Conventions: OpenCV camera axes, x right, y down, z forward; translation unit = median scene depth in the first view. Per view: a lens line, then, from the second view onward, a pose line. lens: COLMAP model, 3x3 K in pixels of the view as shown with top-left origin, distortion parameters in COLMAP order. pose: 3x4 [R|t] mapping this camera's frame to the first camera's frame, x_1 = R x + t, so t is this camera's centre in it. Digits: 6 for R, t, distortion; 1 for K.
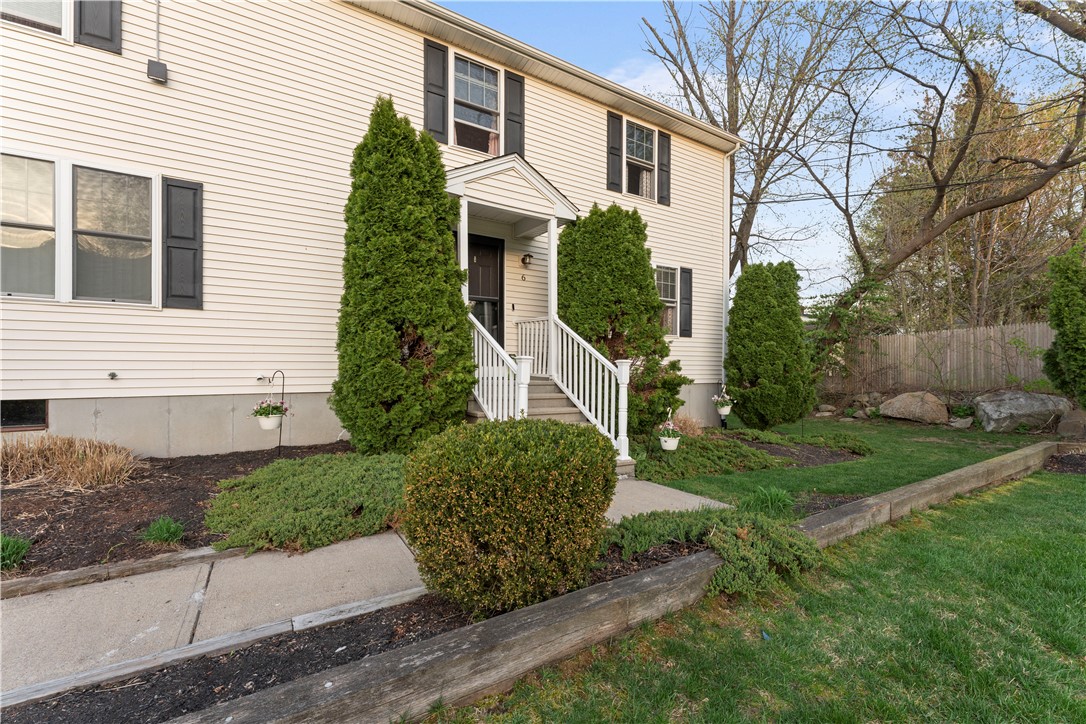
lens RADIAL K [[444.0, 0, 543.4], [0, 444.0, 351.1], [0, 0, 1]] dist [0.000099, -0.000105]
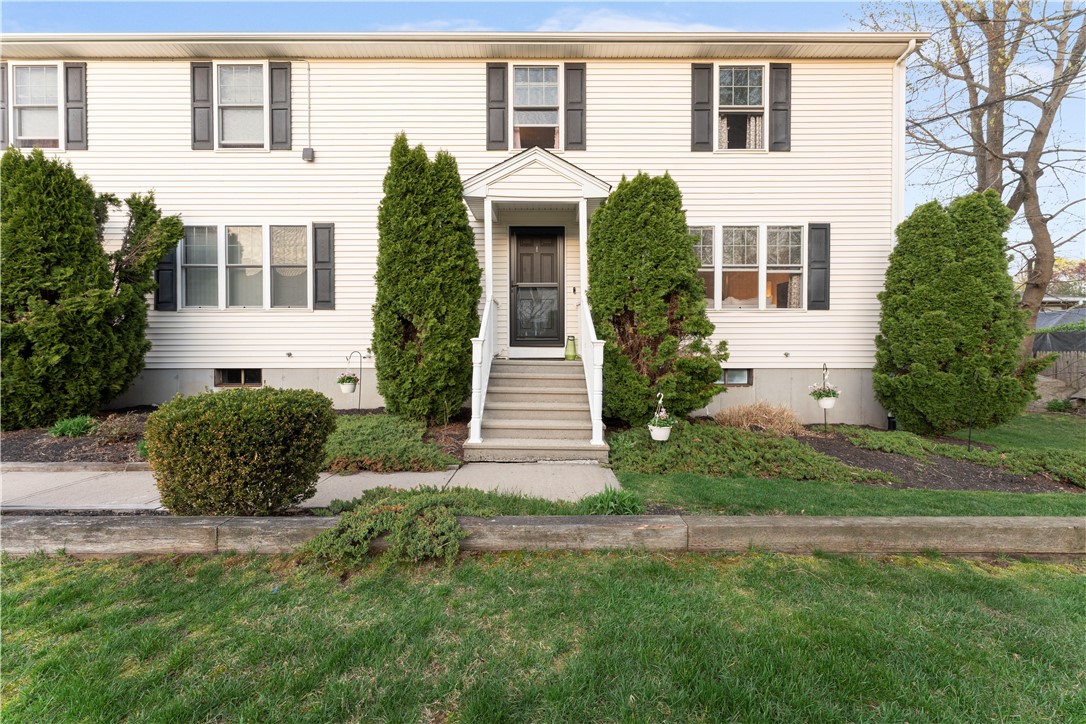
lens RADIAL K [[429.2, 0, 543.3], [0, 429.2, 338.0], [0, 0, 1]] dist [0.000454, 0.000164]
pose [[0.853938, -0.016341, -0.520118, 0.416110], [0.021681, 0.999756, 0.004186, 0.006637], [0.519923, -0.014851, 0.854084, 0.112796]]
